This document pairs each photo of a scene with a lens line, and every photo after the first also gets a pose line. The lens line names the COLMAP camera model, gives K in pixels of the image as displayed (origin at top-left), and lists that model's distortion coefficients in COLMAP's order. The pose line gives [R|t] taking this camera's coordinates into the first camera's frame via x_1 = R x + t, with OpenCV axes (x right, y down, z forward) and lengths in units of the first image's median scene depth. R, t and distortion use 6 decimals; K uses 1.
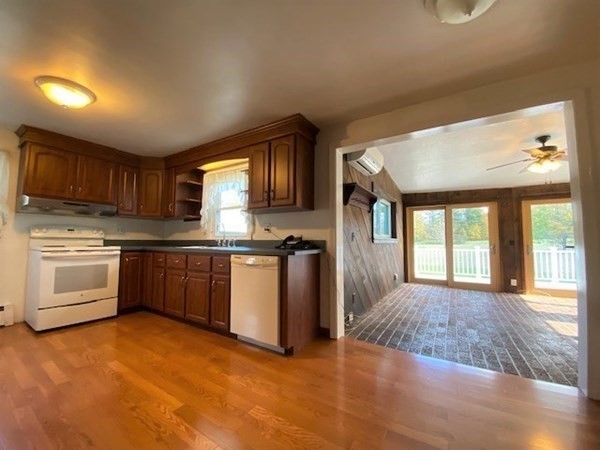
lens RADIAL K [[245.4, 0, 300.0], [0, 245.4, 225.0], [0, 0, 1]] dist [0.027046, -0.015062]
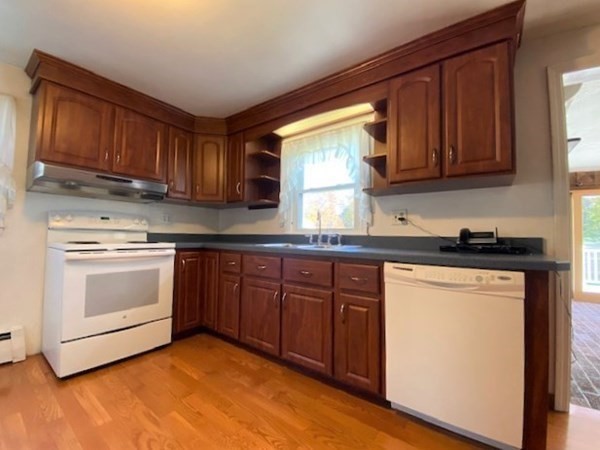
lens RADIAL K [[245.4, 0, 300.0], [0, 245.4, 225.0], [0, 0, 1]] dist [0.027046, -0.015062]
pose [[0.998933, 0.007610, -0.045554, -0.358864], [-0.006677, 0.999765, 0.020608, 0.021288], [0.045700, -0.020281, 0.998749, 0.343513]]
